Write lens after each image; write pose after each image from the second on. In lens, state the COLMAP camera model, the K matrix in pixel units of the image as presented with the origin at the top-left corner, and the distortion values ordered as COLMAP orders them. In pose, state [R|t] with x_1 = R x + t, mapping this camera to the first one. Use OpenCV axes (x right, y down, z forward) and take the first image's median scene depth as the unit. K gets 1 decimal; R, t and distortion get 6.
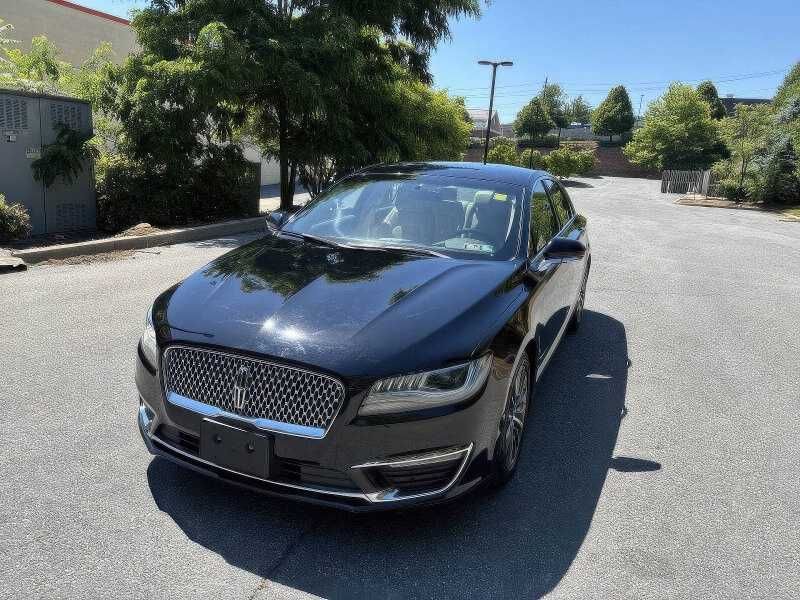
lens RADIAL K [[611.0, 0, 395.6], [0, 611.0, 293.3], [0, 0, 1]] dist [0.053023, -0.053190]
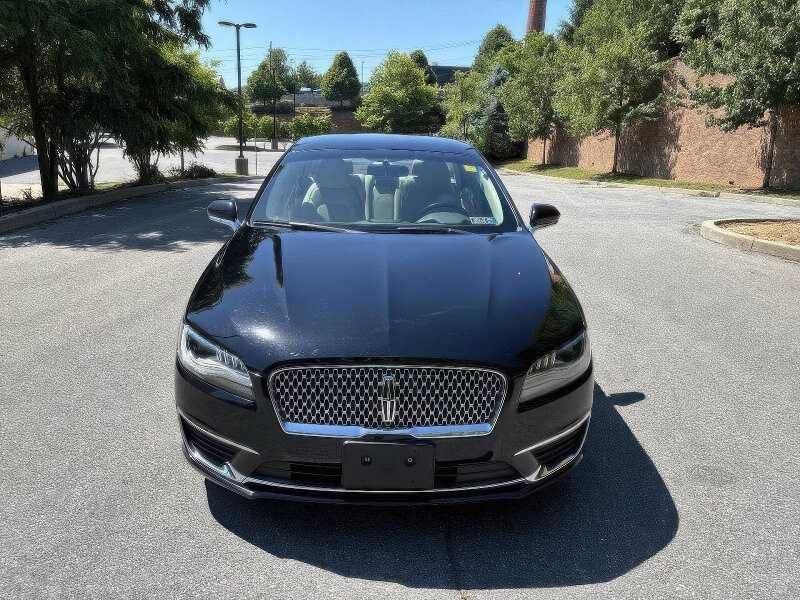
lens RADIAL K [[611.0, 0, 394.1], [0, 611.0, 301.7], [0, 0, 1]] dist [0.053023, -0.053190]
pose [[0.910435, -0.140845, 0.388935, -0.110592], [0.115787, 0.989433, 0.087265, -0.012665], [-0.397116, -0.034416, 0.917123, 0.033891]]
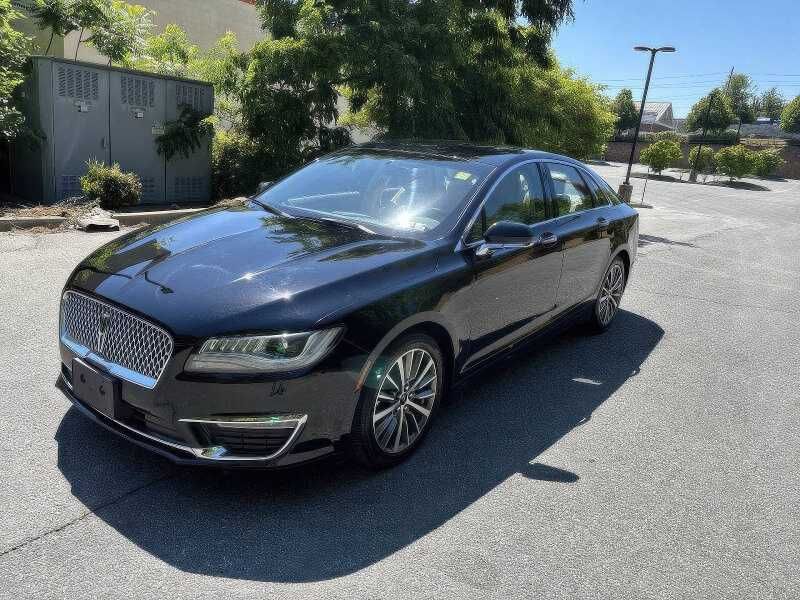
lens RADIAL K [[611.0, 0, 395.8], [0, 611.0, 296.6], [0, 0, 1]] dist [0.053023, -0.053190]
pose [[0.967232, 0.092133, -0.236589, 0.093780], [-0.087716, 0.995719, 0.029152, 0.002997], [0.238263, -0.007445, 0.971172, 0.016497]]
